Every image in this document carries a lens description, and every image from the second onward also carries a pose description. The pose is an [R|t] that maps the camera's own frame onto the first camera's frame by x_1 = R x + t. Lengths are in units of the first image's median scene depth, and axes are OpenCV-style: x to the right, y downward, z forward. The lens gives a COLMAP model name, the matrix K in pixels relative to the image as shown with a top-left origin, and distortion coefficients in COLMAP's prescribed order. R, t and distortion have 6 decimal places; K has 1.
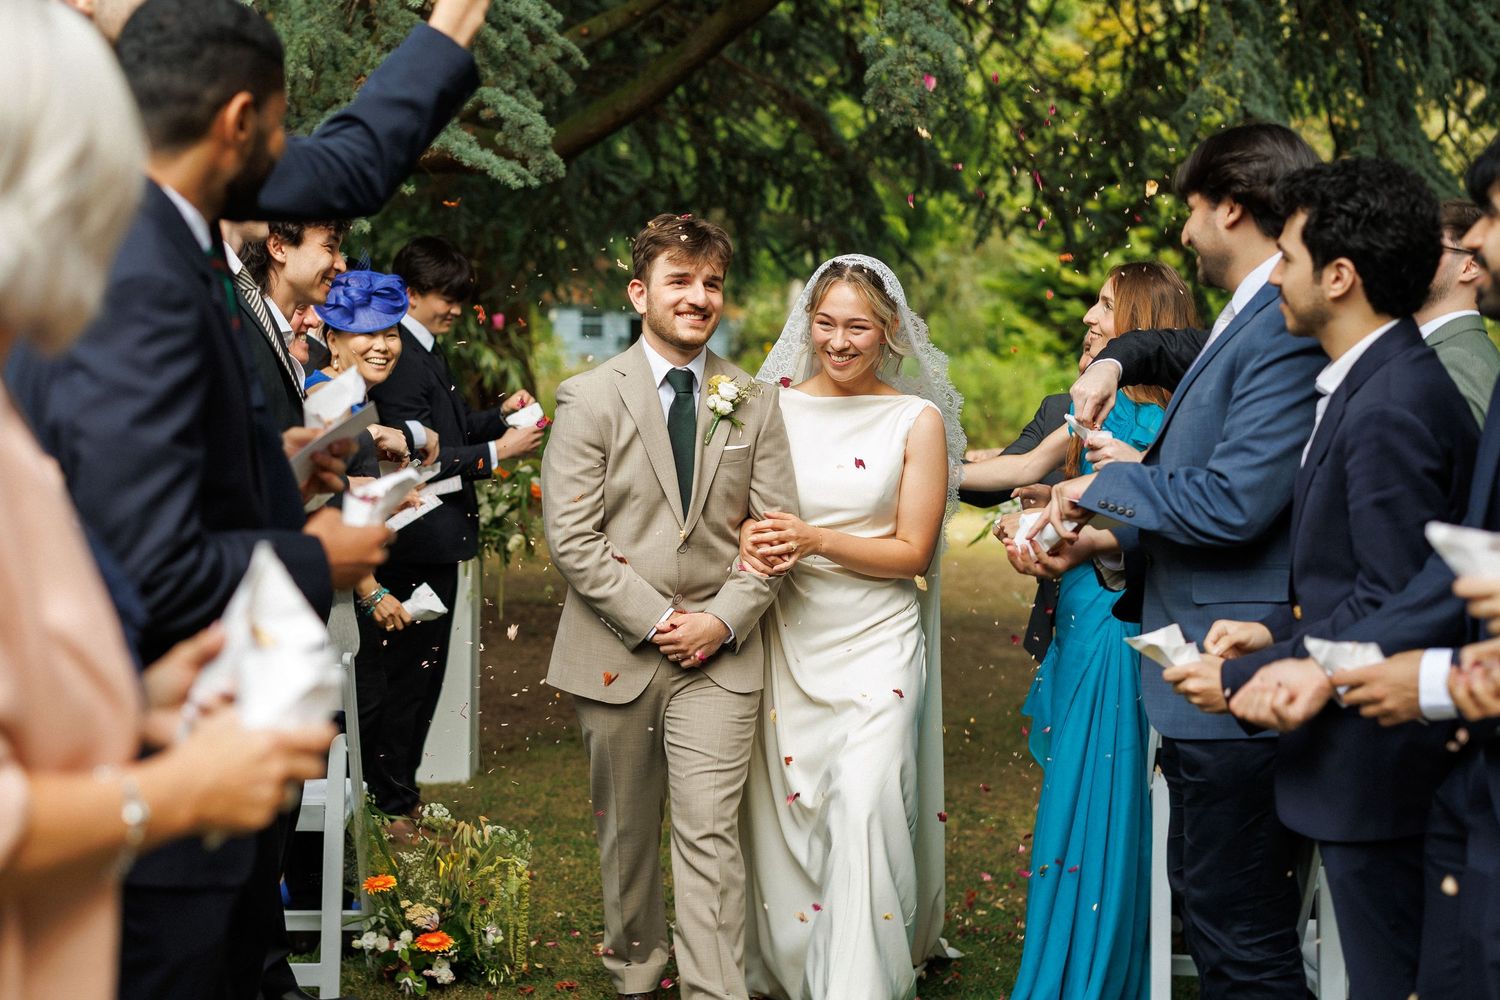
lens RADIAL K [[2145.2, 0, 750.0], [0, 2145.2, 500.0], [0, 0, 1]] dist [0.001916, -0.062589]
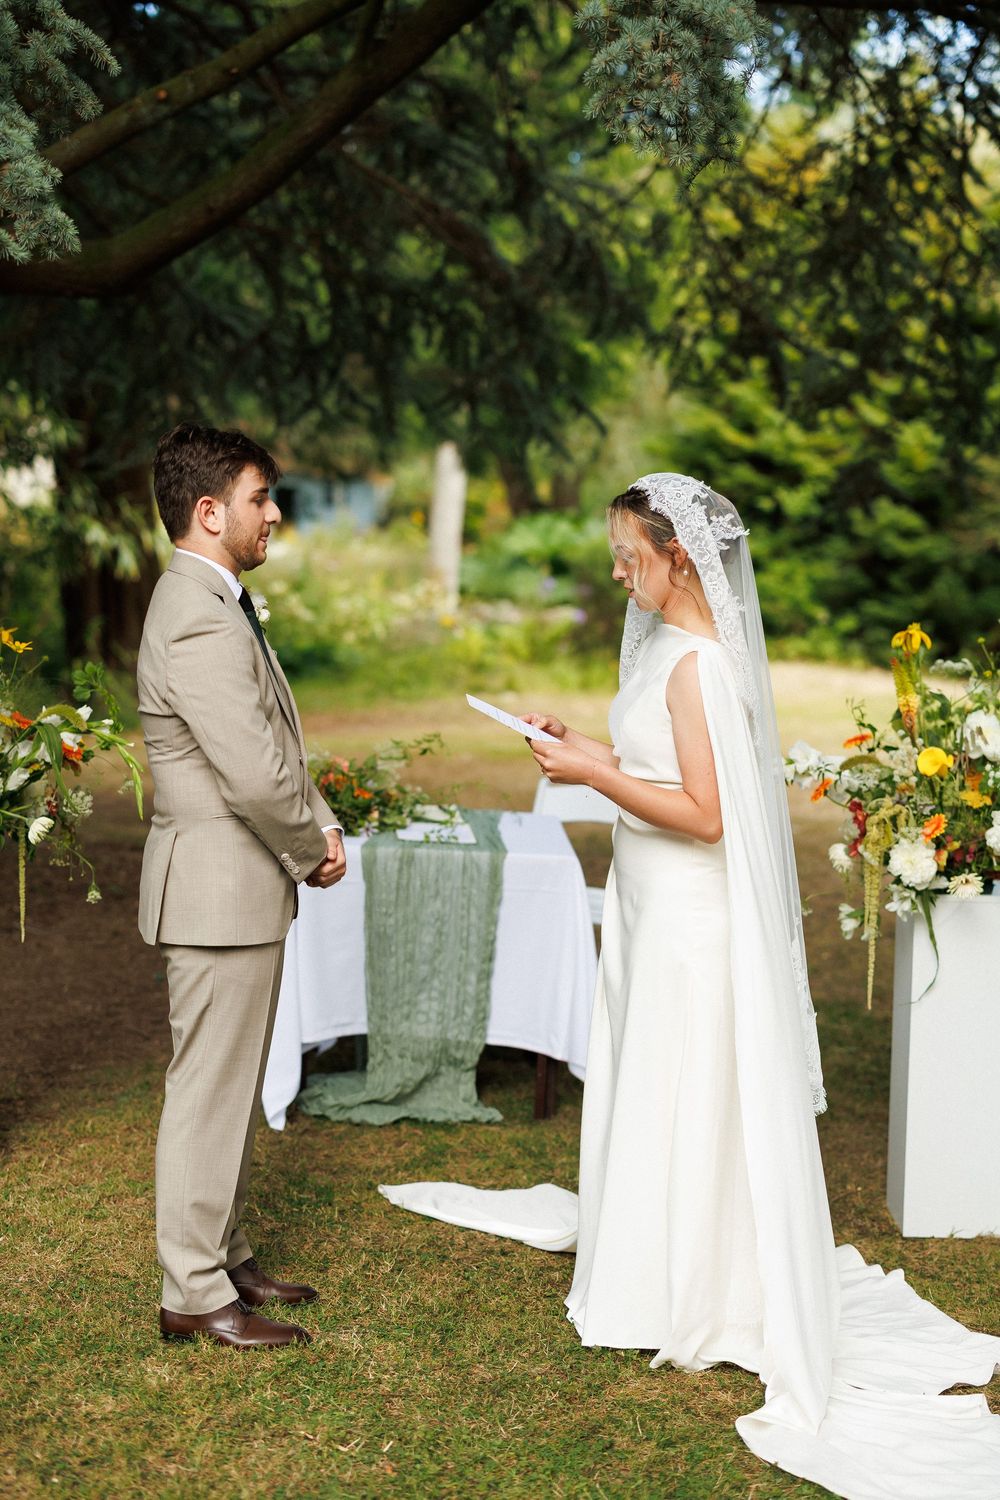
lens RADIAL K [[2145.2, 0, 500.0], [0, 2145.2, 750.0], [0, 0, 1]] dist [0.001916, -0.062589]
pose [[0.998834, -0.012061, 0.046741, 0.000637], [0.010261, 0.999204, 0.038556, -0.013659], [-0.047169, -0.038031, 0.998163, 0.161081]]
